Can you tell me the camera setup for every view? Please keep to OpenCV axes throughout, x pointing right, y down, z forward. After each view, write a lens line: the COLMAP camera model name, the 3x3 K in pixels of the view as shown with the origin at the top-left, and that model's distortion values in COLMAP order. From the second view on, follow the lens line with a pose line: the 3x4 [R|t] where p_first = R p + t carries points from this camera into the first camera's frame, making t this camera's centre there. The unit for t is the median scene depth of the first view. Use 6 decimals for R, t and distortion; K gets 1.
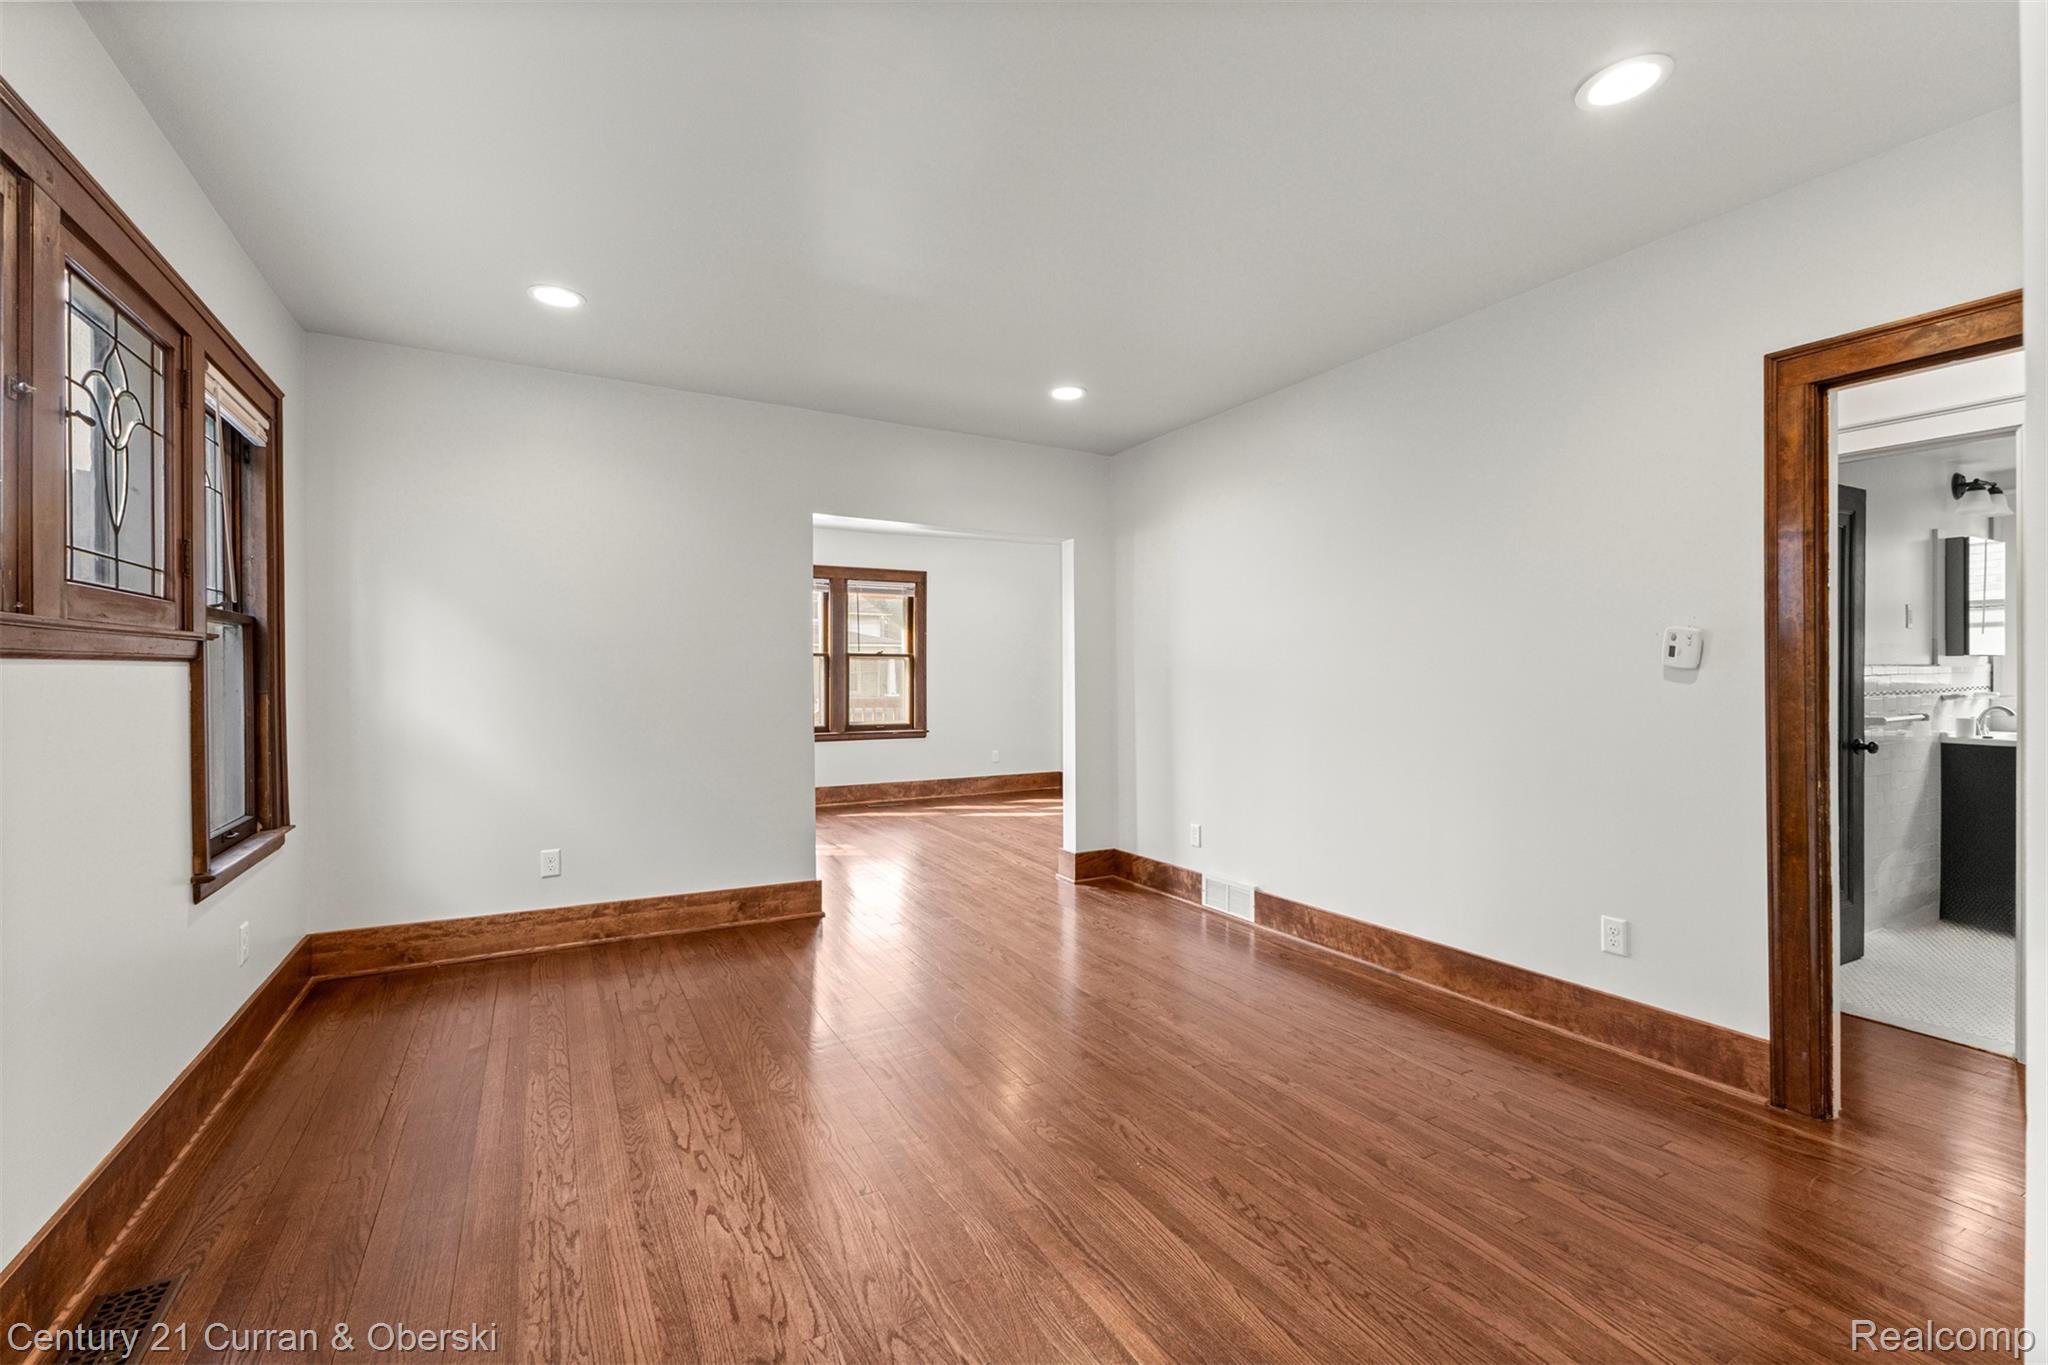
lens RADIAL K [[880.5, 0, 1020.2], [0, 880.5, 680.4], [0, 0, 1]] dist [0.016007, -0.003362]
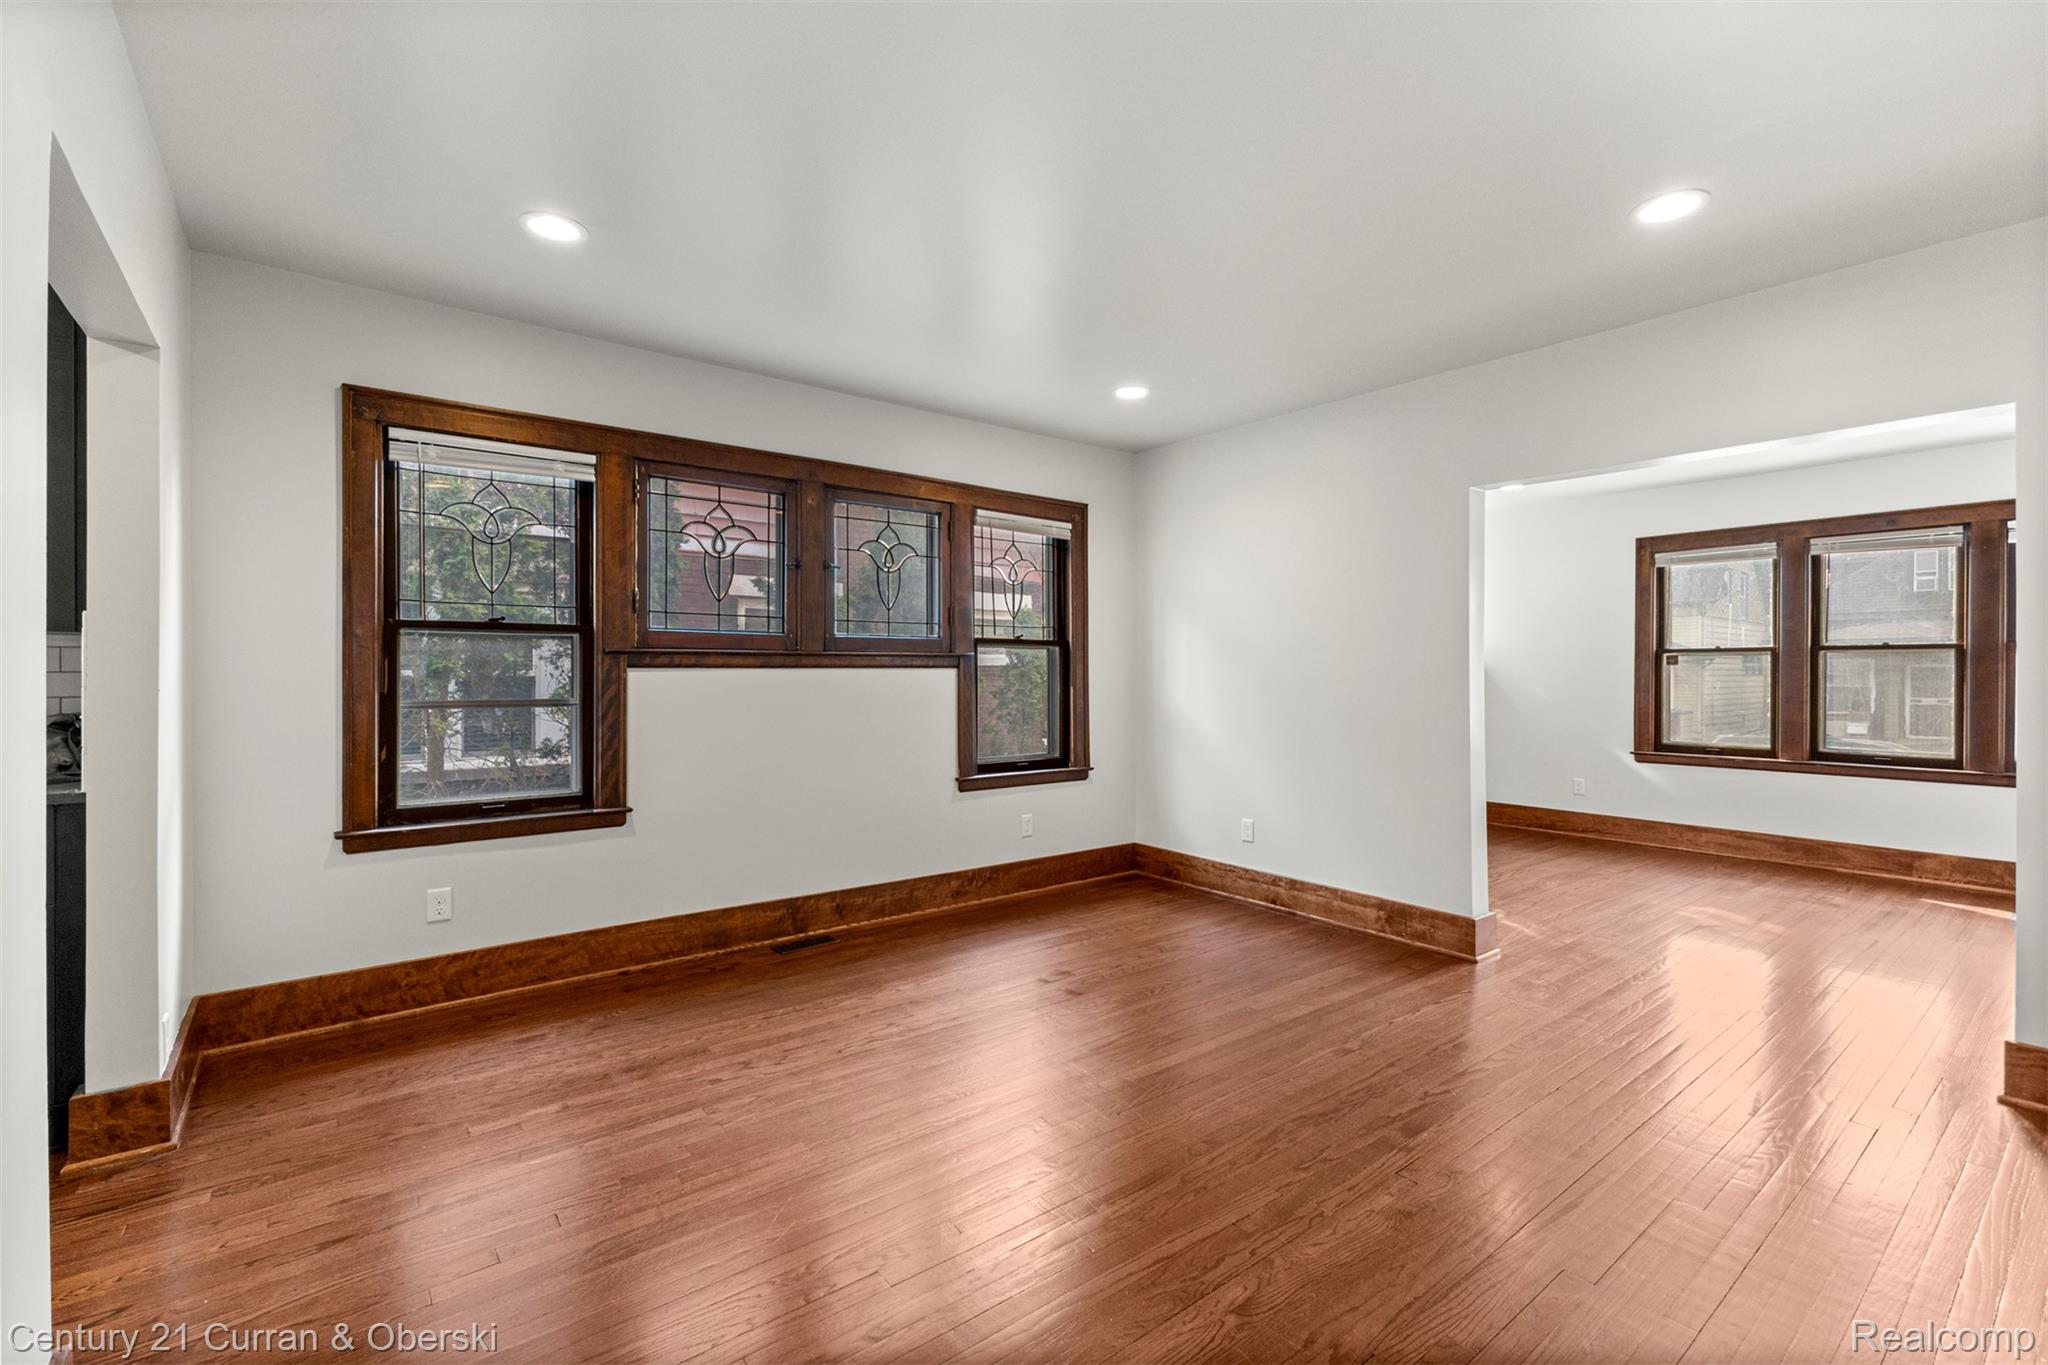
lens RADIAL K [[880.5, 0, 1038.8], [0, 880.5, 673.7], [0, 0, 1]] dist [0.016007, -0.003362]
pose [[0.168467, -0.002460, -0.985704, 0.564685], [-0.008813, 0.999953, -0.004002, -0.001924], [0.985668, 0.009362, 0.168437, 0.464890]]
